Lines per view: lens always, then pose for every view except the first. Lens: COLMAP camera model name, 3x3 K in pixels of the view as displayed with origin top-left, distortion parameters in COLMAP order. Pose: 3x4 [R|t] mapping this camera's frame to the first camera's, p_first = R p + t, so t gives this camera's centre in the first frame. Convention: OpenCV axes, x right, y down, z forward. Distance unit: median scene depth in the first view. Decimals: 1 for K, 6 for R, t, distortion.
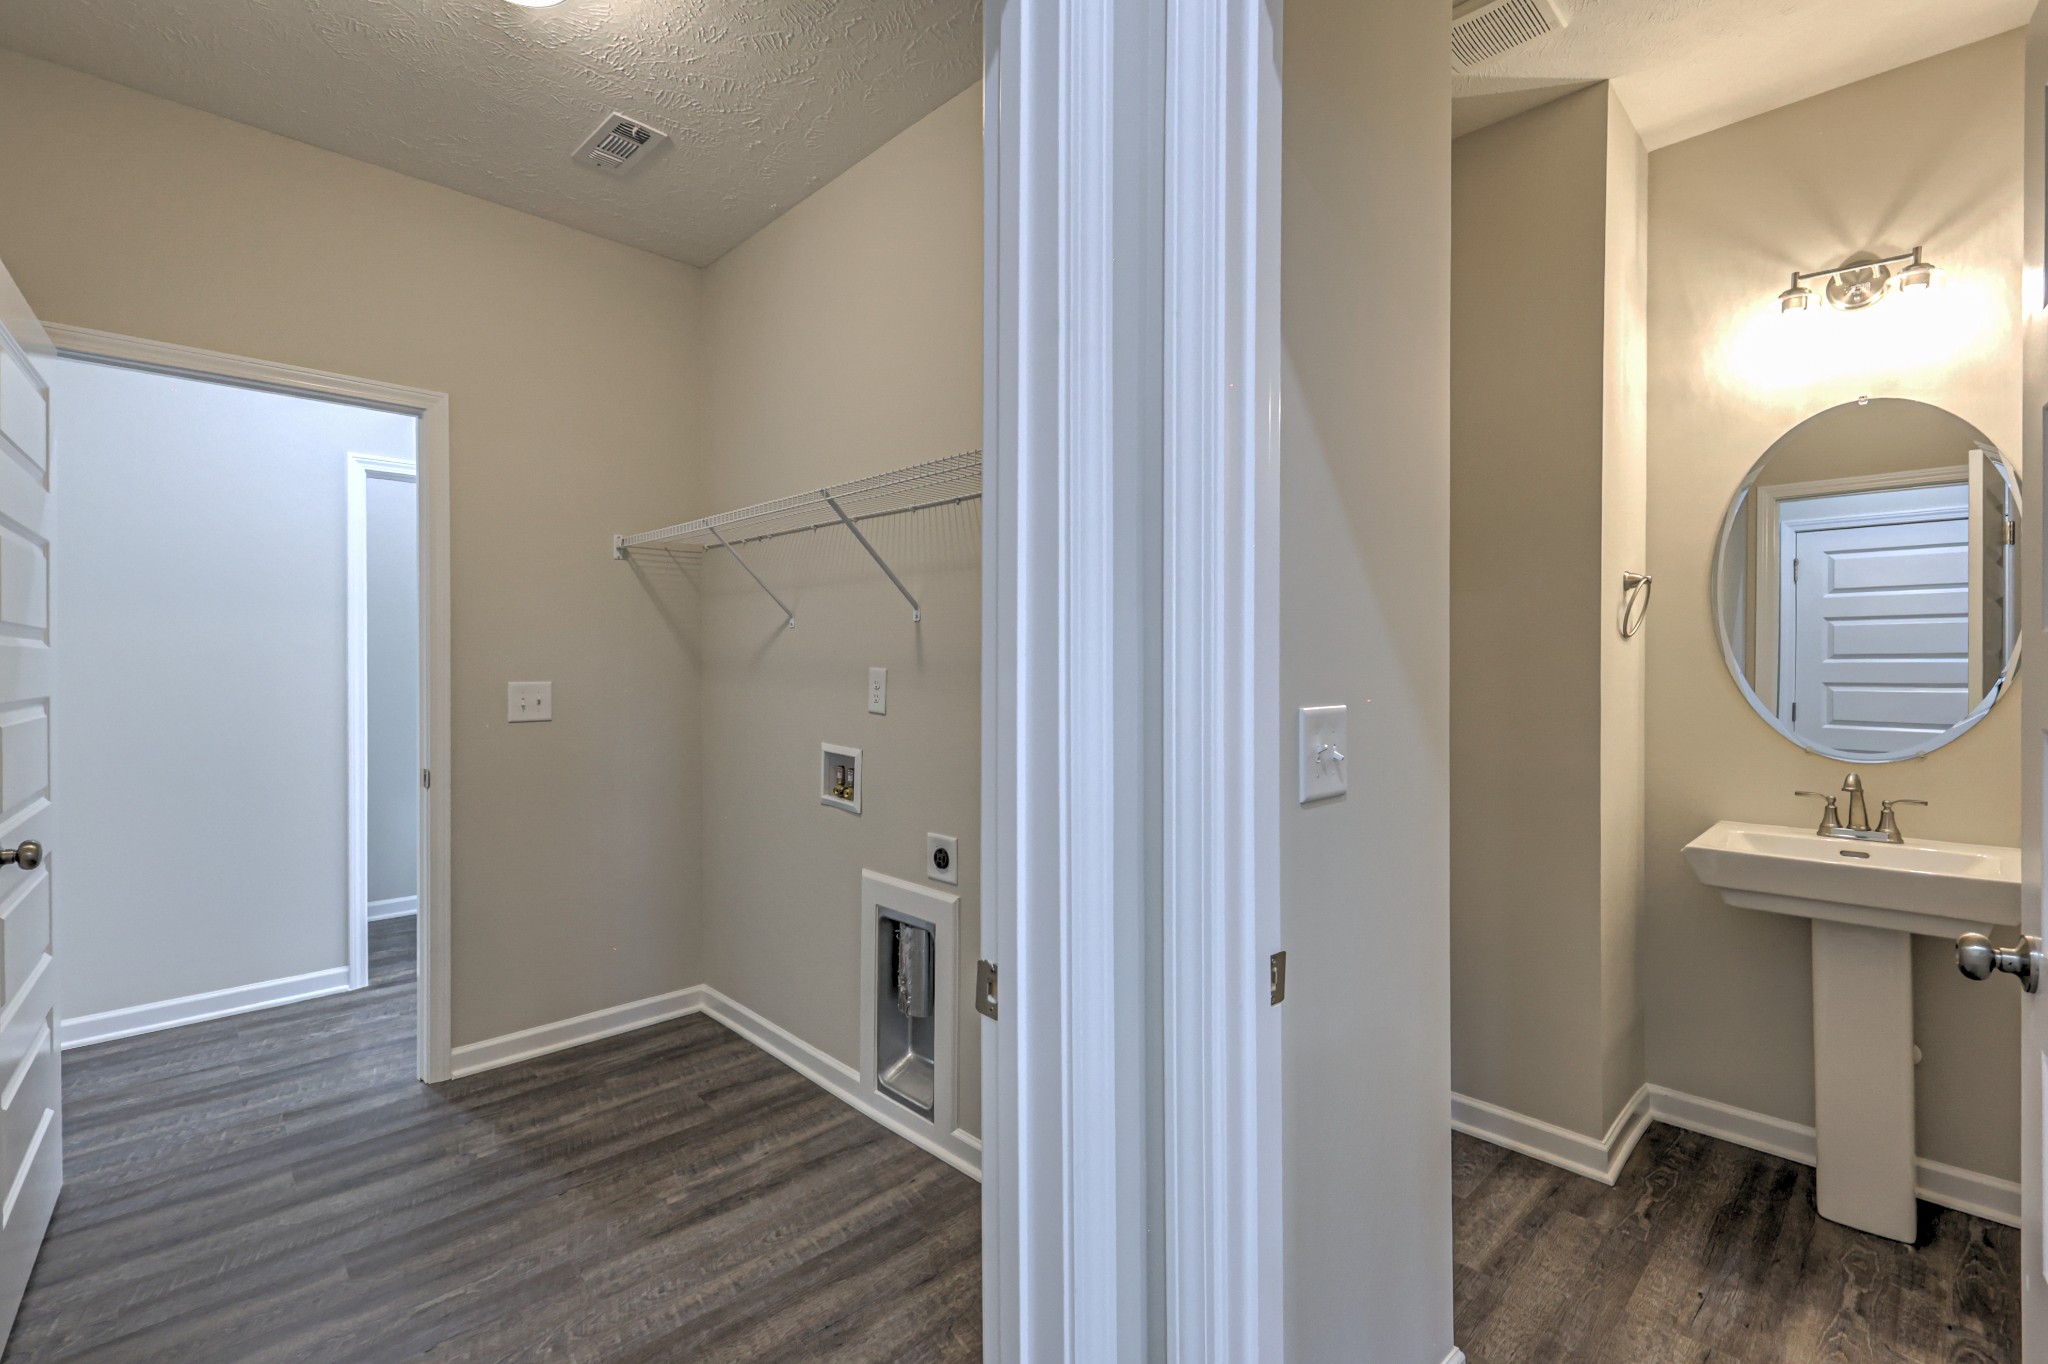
lens RADIAL K [[908.5, 0, 1027.9], [0, 908.5, 669.8], [0, 0, 1]] dist [0.008509, -0.001696]
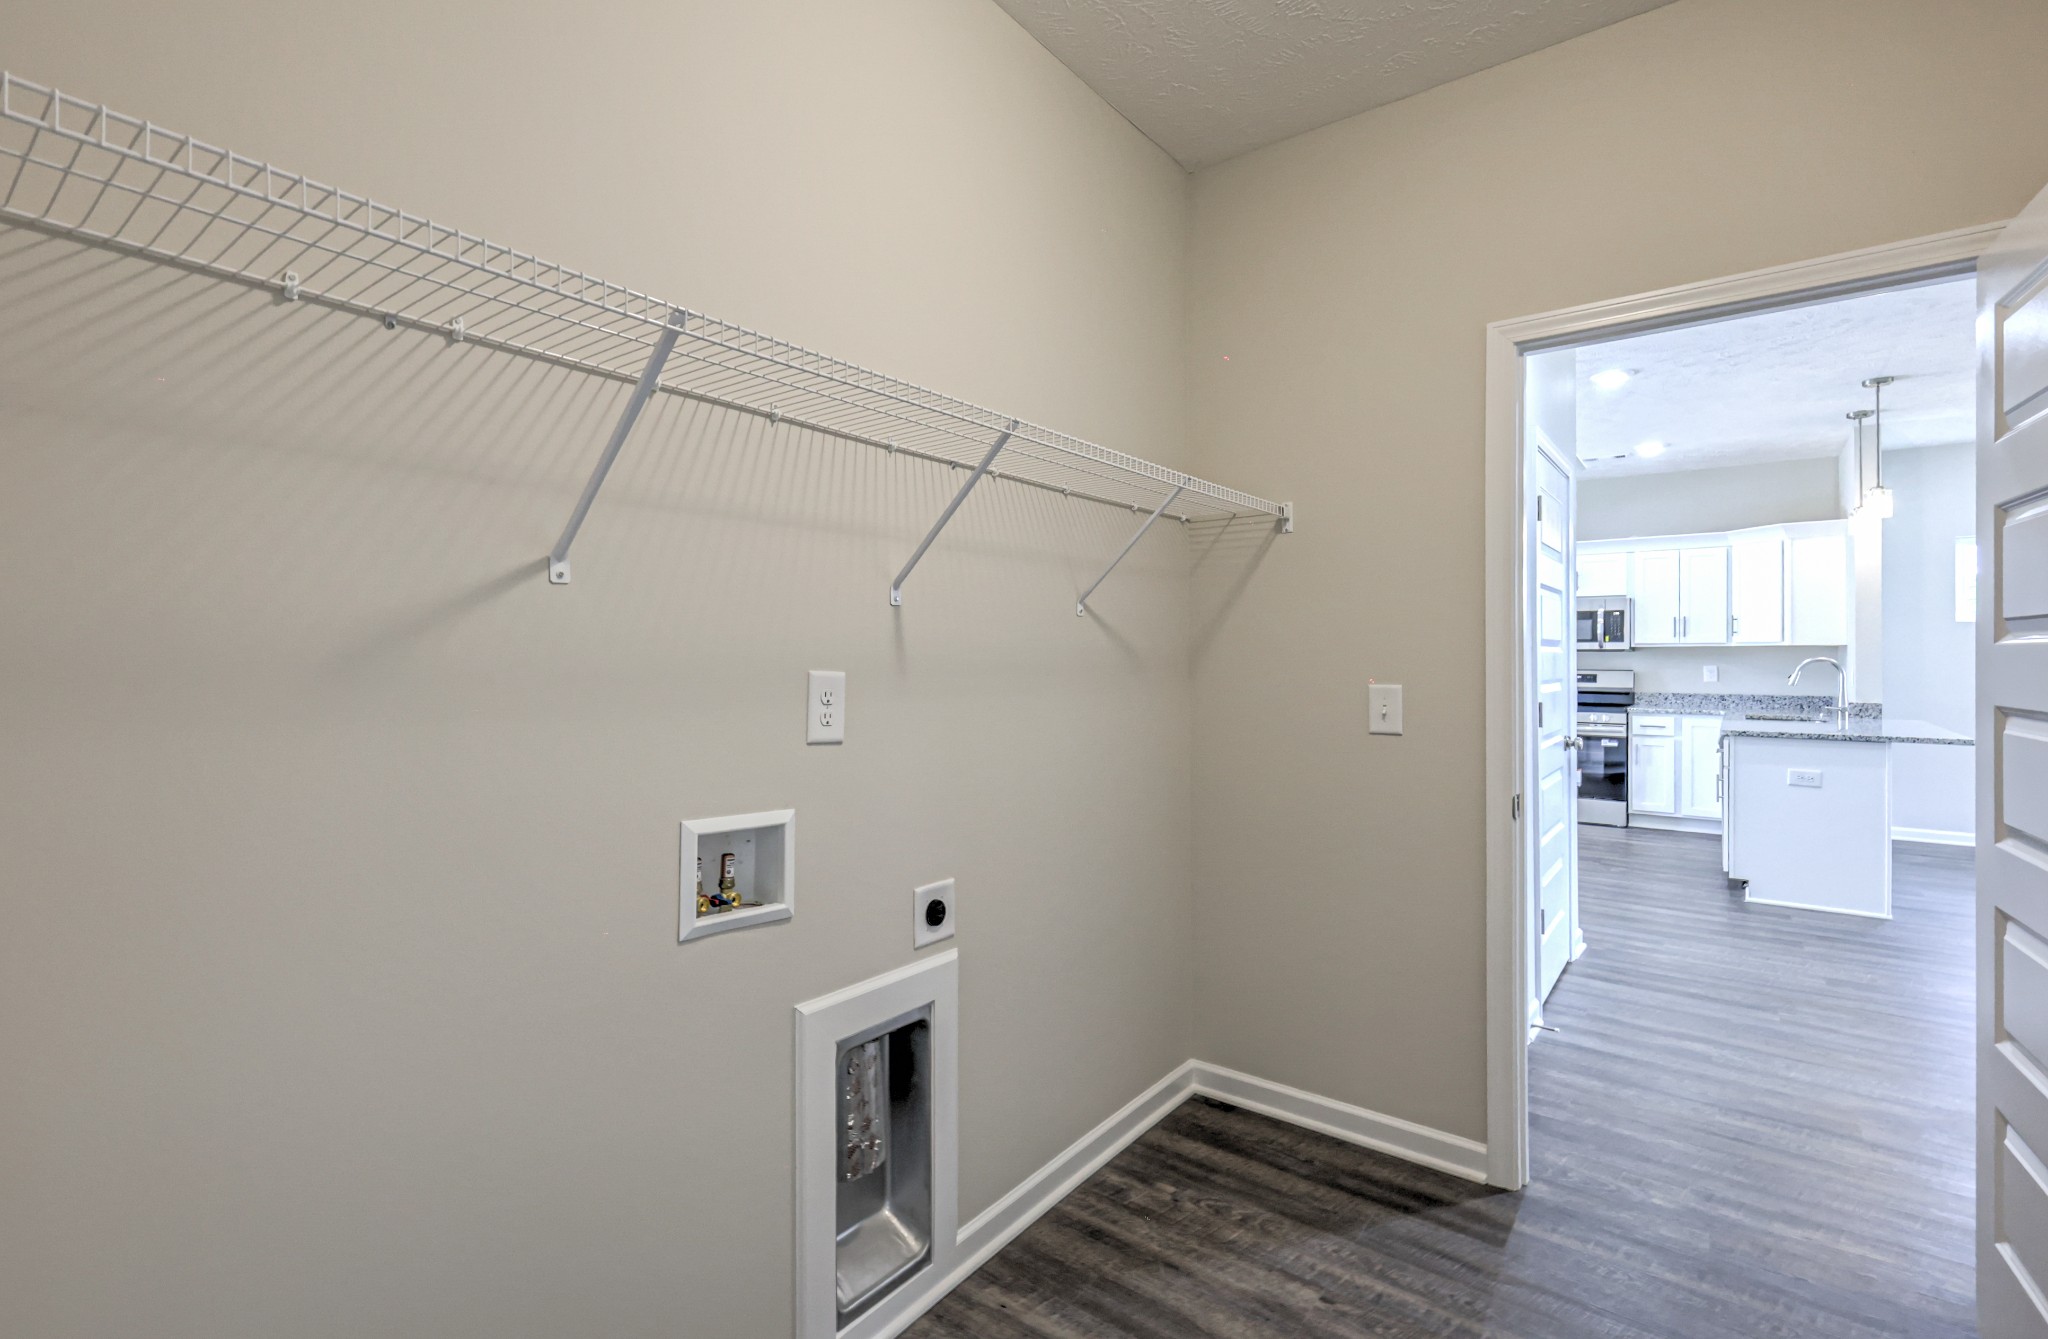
lens RADIAL K [[923.8, 0, 981.4], [0, 923.8, 648.5], [0, 0, 1]] dist [-0.001902, 0.001295]
pose [[-0.109758, 0.009202, 0.993916, -0.896551], [0.002601, 0.999956, -0.008970, -0.012703], [-0.993955, 0.001601, -0.109777, 1.055349]]
